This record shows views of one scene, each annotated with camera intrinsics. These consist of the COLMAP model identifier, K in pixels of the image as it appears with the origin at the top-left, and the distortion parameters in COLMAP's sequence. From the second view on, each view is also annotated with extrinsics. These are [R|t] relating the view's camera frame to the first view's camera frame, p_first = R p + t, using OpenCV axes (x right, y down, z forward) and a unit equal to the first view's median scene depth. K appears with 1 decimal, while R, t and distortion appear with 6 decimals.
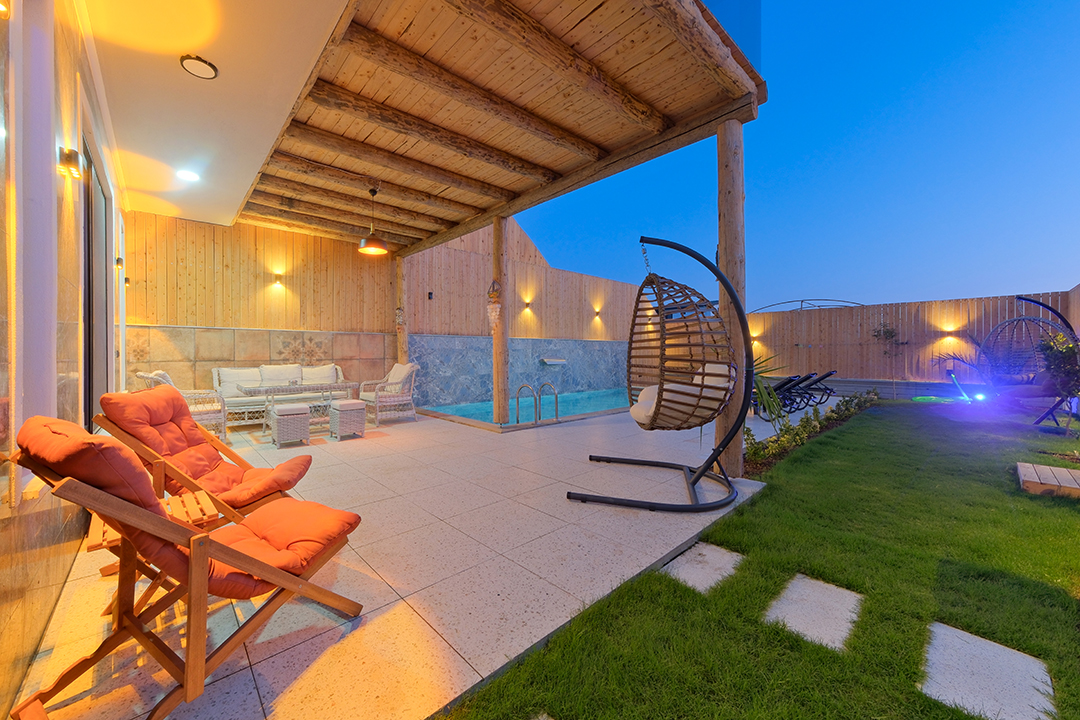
lens RADIAL K [[415.2, 0, 485.2], [0, 415.2, 356.6], [0, 0, 1]] dist [-0.002195, -0.000143]
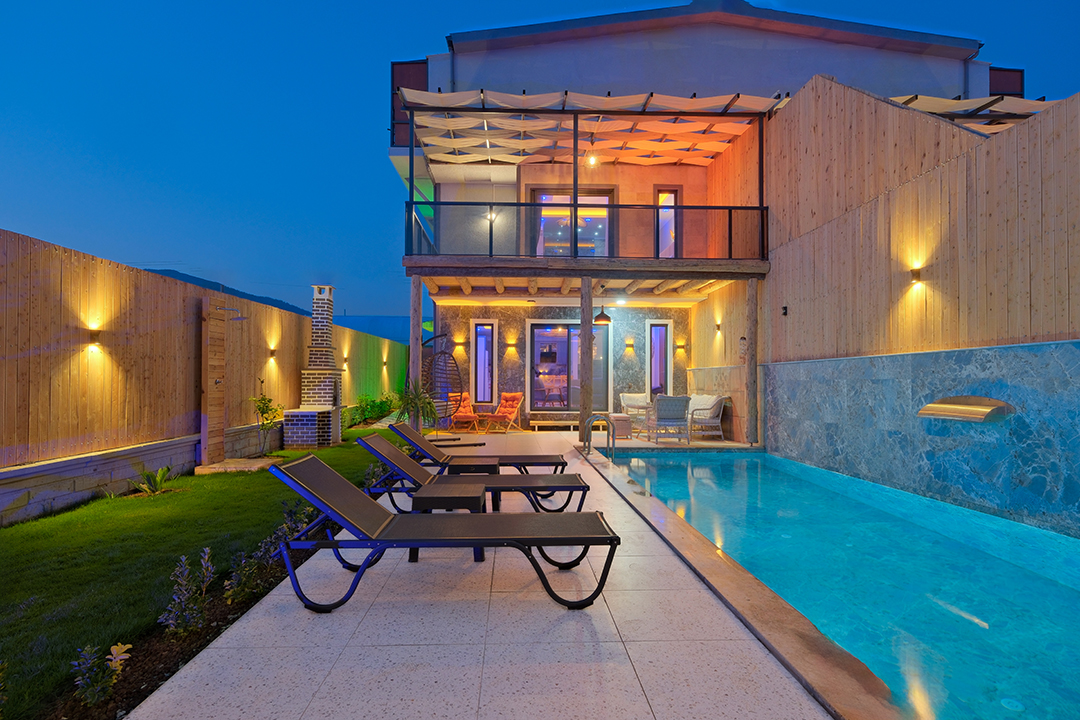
lens RADIAL K [[557.4, 0, 533.0], [0, 557.4, 373.6], [0, 0, 1]] dist [0.000644, 0.001718]
pose [[-0.609969, -0.012766, -0.792322, 0.786249], [-0.007715, 0.999919, -0.010171, -0.014096], [0.792387, -0.000092, -0.610018, 1.030191]]
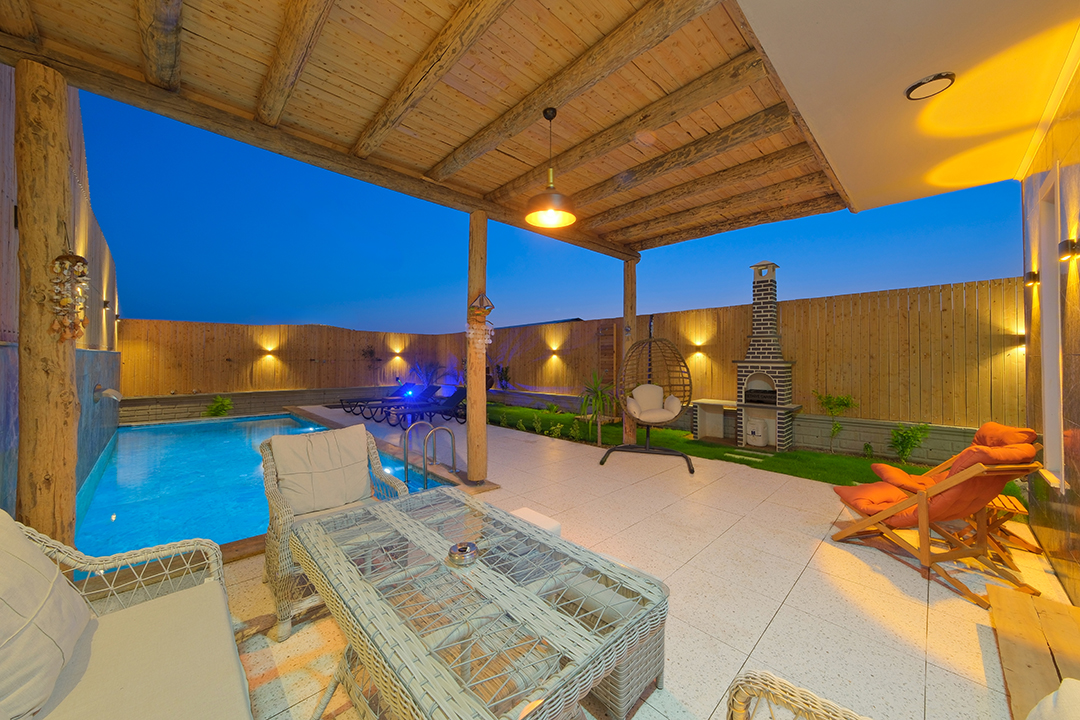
lens RADIAL K [[387.8, 0, 562.9], [0, 387.8, 357.8], [0, 0, 1]] dist [-0.000504, 0.001005]
pose [[-0.108032, 0.004426, 0.994138, -0.374805], [0.000748, 0.999990, -0.004371, -0.032182], [-0.994147, 0.000272, -0.108034, 0.491395]]
